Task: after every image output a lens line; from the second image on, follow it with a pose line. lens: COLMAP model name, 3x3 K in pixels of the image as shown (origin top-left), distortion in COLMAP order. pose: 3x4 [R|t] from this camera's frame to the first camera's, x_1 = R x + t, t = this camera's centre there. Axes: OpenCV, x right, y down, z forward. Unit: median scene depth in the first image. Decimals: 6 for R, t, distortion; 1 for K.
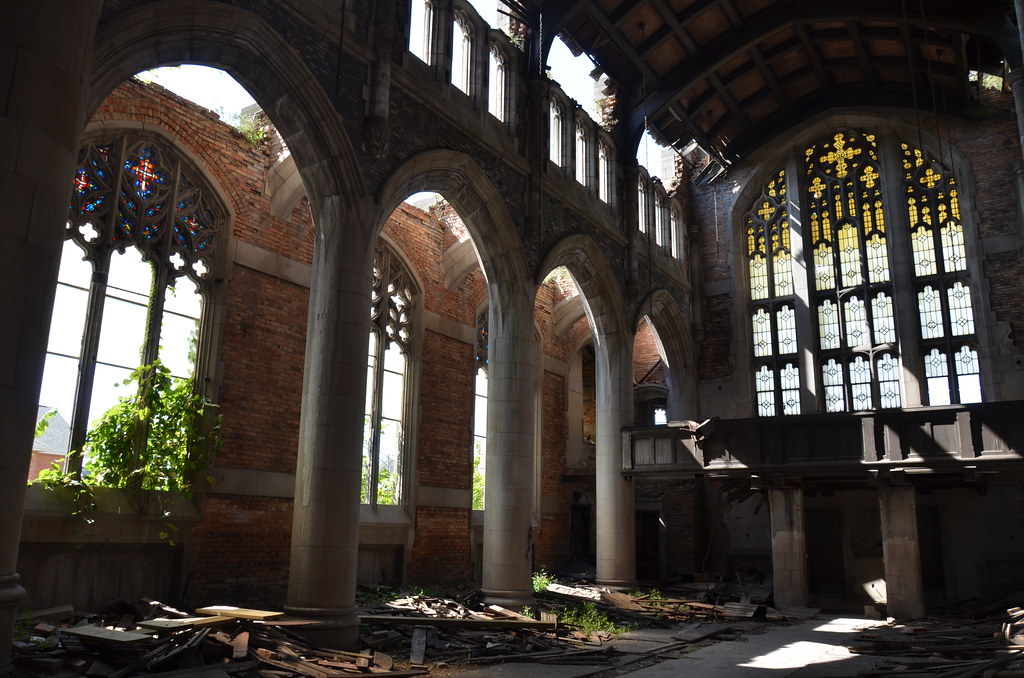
lens RADIAL K [[782.4, 0, 509.9], [0, 782.4, 349.1], [0, 0, 1]] dist [-0.046186, 0.007805]
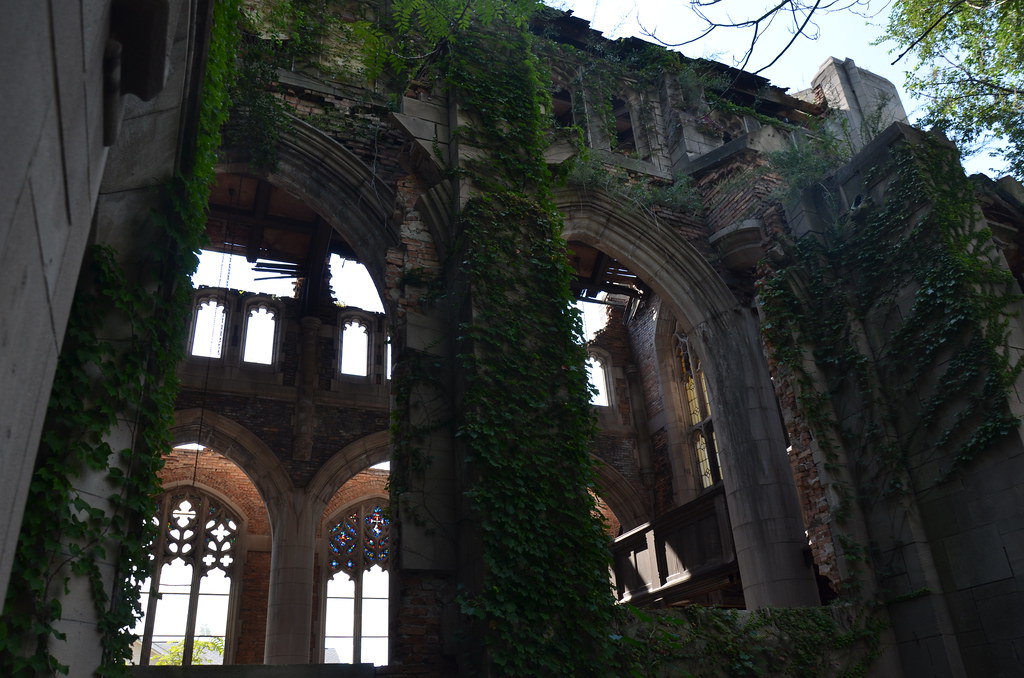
lens RADIAL K [[780.3, 0, 513.5], [0, 780.3, 348.2], [0, 0, 1]] dist [-0.045432, 0.000418]
pose [[0.833566, -0.315490, -0.453469, 0.661464], [0.198898, 0.937226, -0.286439, 0.078582], [0.515372, 0.148571, 0.843990, 0.143427]]
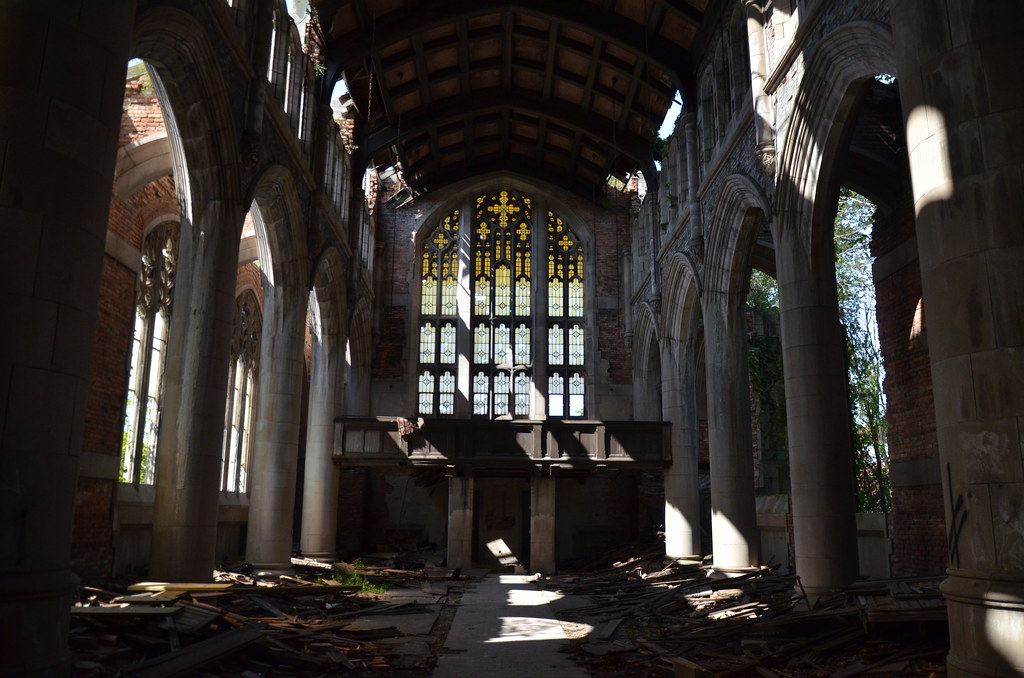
lens RADIAL K [[780.3, 0, 513.5], [0, 780.3, 348.2], [0, 0, 1]] dist [-0.045432, 0.000418]
pose [[0.822577, 0.107447, 0.558411, -0.263862], [-0.122778, 0.992383, -0.010089, -0.019749], [-0.555241, -0.060262, 0.829503, -0.068420]]
